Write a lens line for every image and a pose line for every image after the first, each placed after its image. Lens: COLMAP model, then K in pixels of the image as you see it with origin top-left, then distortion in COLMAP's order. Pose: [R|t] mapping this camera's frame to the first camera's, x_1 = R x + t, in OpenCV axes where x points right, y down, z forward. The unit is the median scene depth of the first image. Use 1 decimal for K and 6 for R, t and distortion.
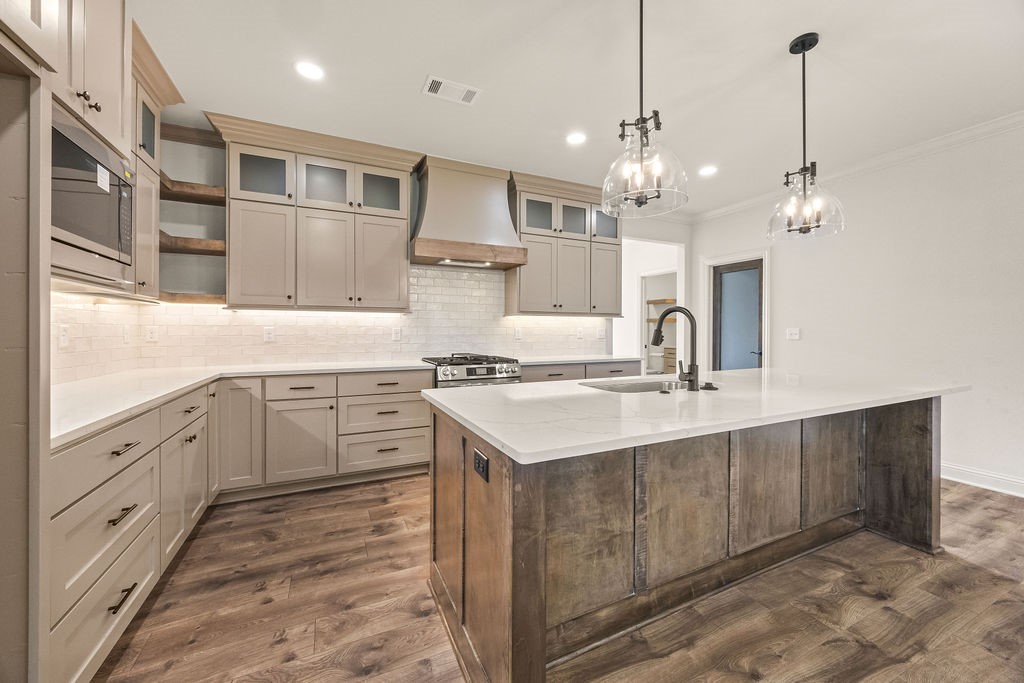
lens RADIAL K [[387.2, 0, 506.5], [0, 387.2, 333.7], [0, 0, 1]] dist [-0.006372, 0.000739]
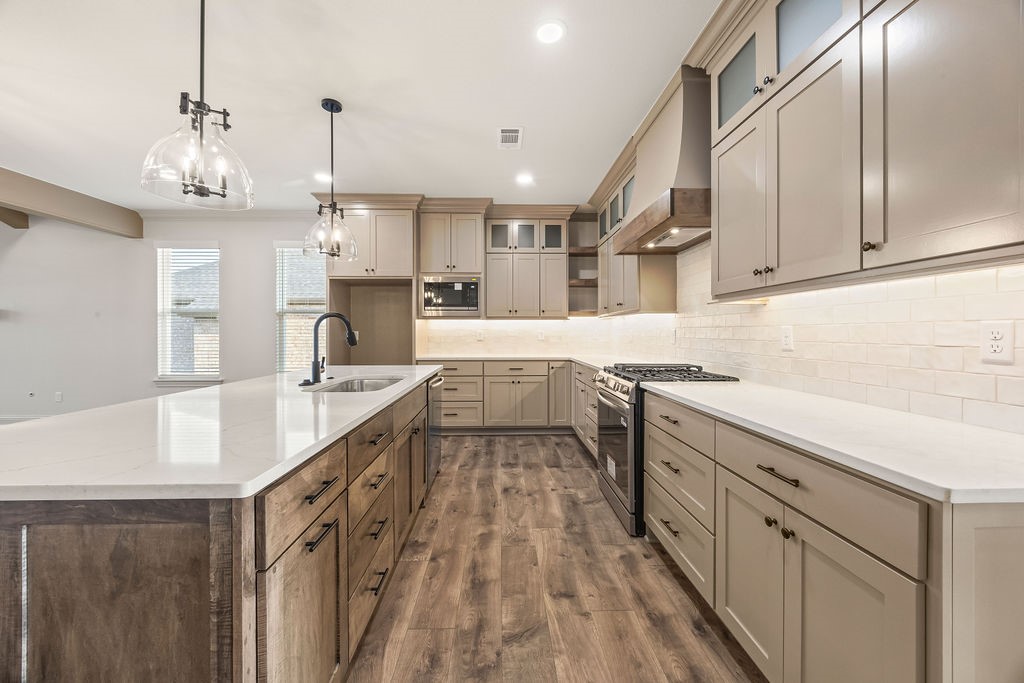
lens RADIAL K [[387.2, 0, 508.2], [0, 387.2, 335.3], [0, 0, 1]] dist [-0.006372, 0.000739]
pose [[-0.397721, 0.008098, -0.917471, 1.136498], [-0.001856, 0.999952, 0.009631, -0.015593], [0.917505, 0.005534, -0.397687, 1.704973]]
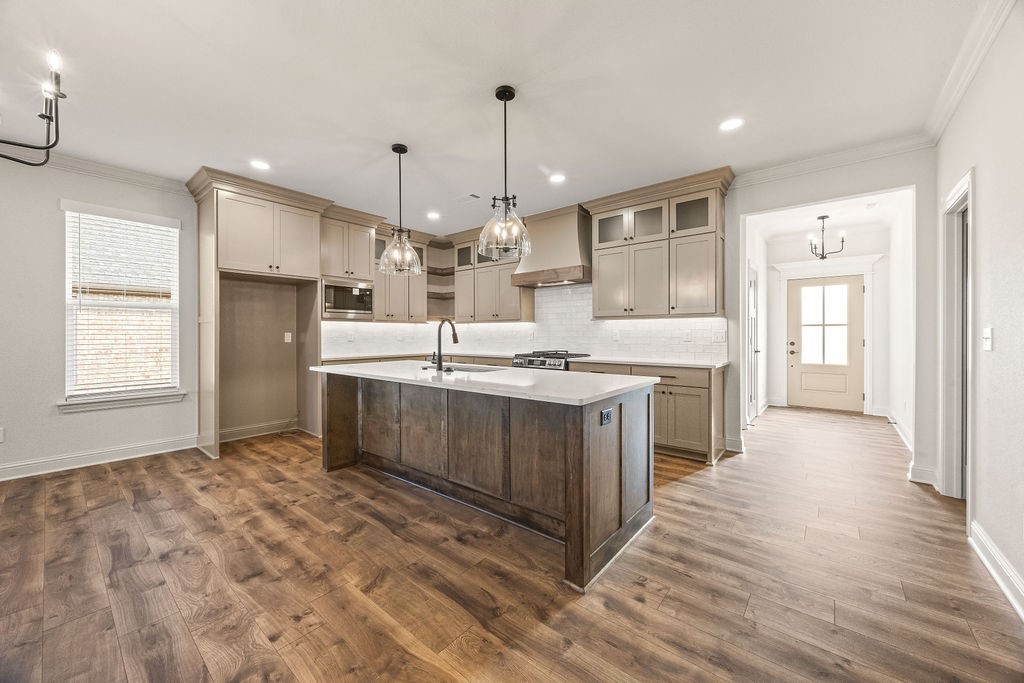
lens RADIAL K [[387.2, 0, 509.8], [0, 387.2, 336.7], [0, 0, 1]] dist [-0.006372, 0.000739]
pose [[0.433556, 0.007051, -0.901099, 1.761259], [-0.001605, 0.999974, 0.007052, -0.010278], [0.901125, -0.001611, 0.433556, 0.462525]]
